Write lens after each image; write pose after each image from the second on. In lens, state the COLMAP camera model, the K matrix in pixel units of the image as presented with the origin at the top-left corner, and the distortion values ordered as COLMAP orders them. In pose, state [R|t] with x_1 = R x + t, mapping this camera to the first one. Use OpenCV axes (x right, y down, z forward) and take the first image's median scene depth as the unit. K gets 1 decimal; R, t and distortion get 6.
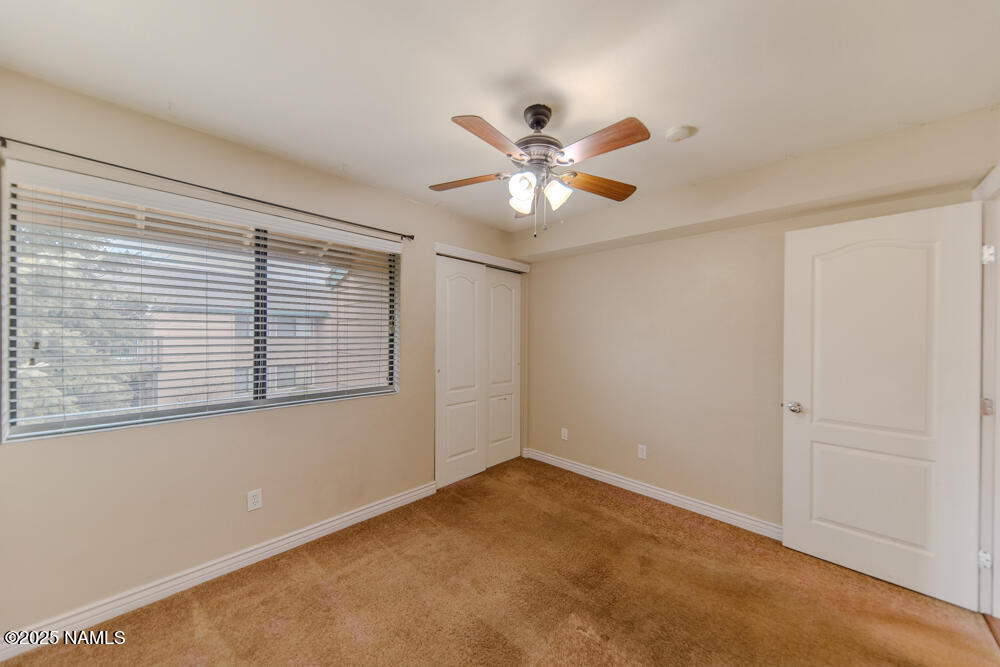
lens RADIAL K [[351.8, 0, 500.0], [0, 351.8, 333.5], [0, 0, 1]] dist [-0.000771, -0.000098]
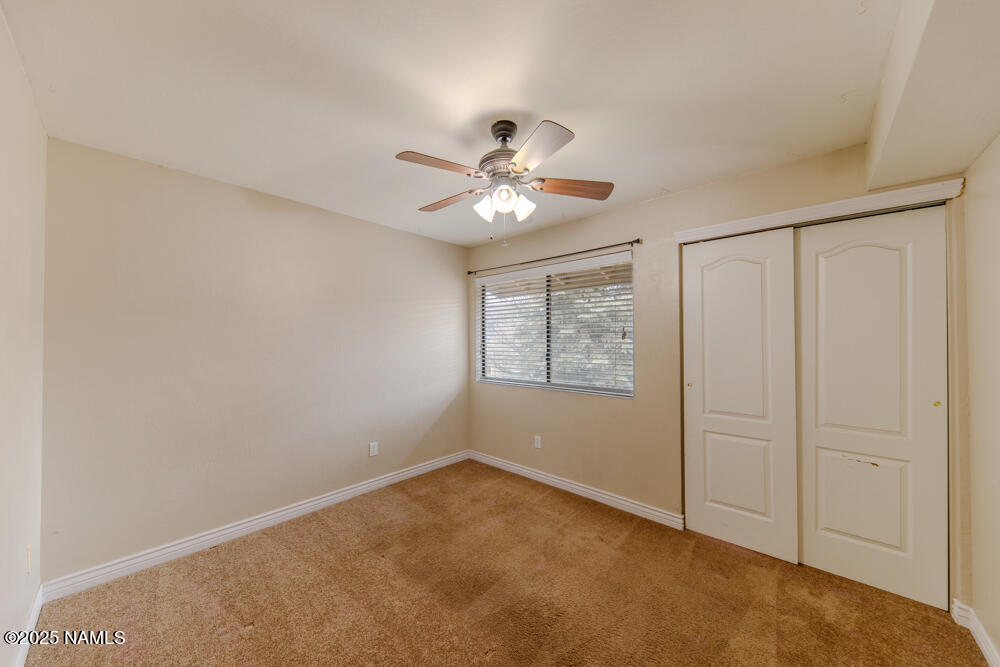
lens RADIAL K [[341.6, 0, 501.2], [0, 341.6, 338.8], [0, 0, 1]] dist [-0.000125, -0.000018]
pose [[0.021966, -0.024171, -0.999466, 0.753028], [-0.004818, 0.999694, -0.024283, 0.025388], [0.999747, 0.005349, 0.021843, 0.663200]]
